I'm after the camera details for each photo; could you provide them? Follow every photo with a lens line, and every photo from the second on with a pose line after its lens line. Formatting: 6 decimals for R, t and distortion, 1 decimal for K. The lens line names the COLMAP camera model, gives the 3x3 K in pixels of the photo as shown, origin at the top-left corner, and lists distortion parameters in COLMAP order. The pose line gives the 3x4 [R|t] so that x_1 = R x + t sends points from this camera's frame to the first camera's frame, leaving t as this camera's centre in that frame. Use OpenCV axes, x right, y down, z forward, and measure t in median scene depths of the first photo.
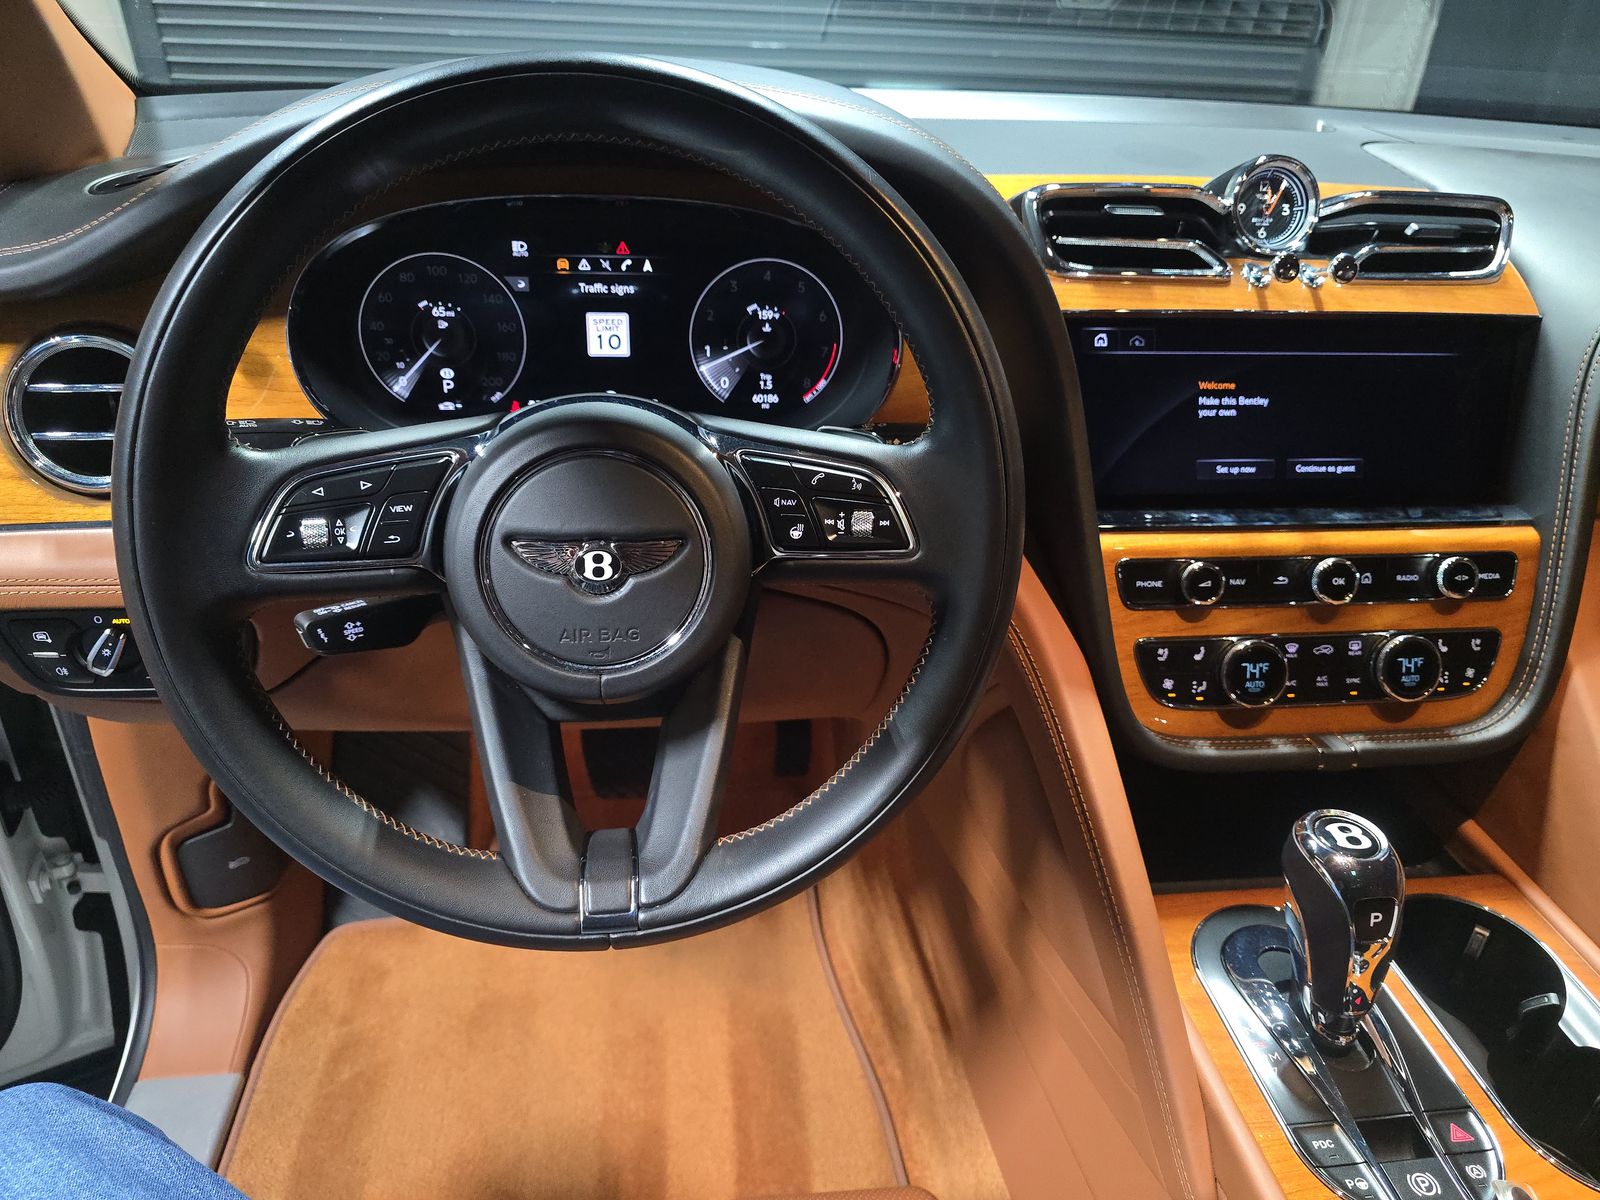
lens RADIAL K [[1084.7, 0, 800.0], [0, 1084.7, 600.0], [0, 0, 1]] dist [0.048123, -0.037188]
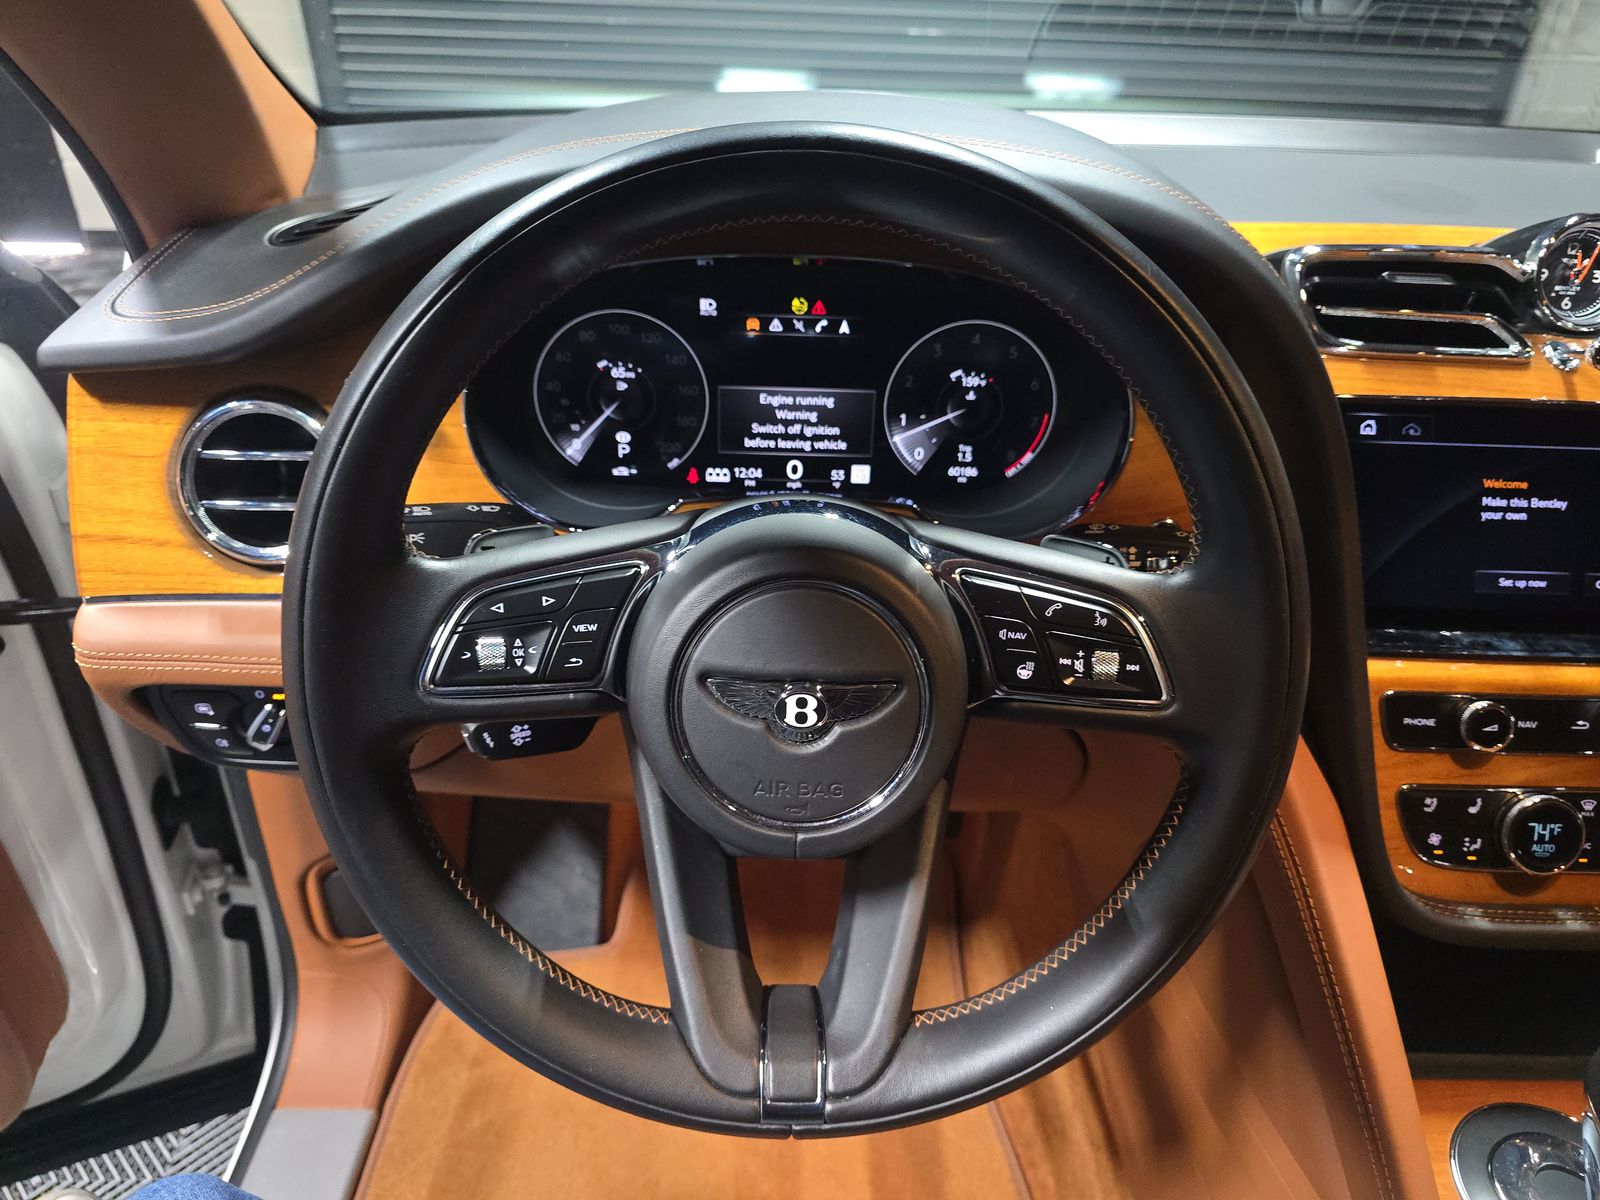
lens RADIAL K [[1077.6, 0, 804.0], [0, 1077.6, 591.4], [0, 0, 1]] dist [0.045142, -0.040893]
pose [[0.993798, 0.050411, -0.099122, -0.077350], [-0.048892, 0.998647, 0.017693, -0.107108], [0.099880, -0.012737, 0.994918, 0.105748]]
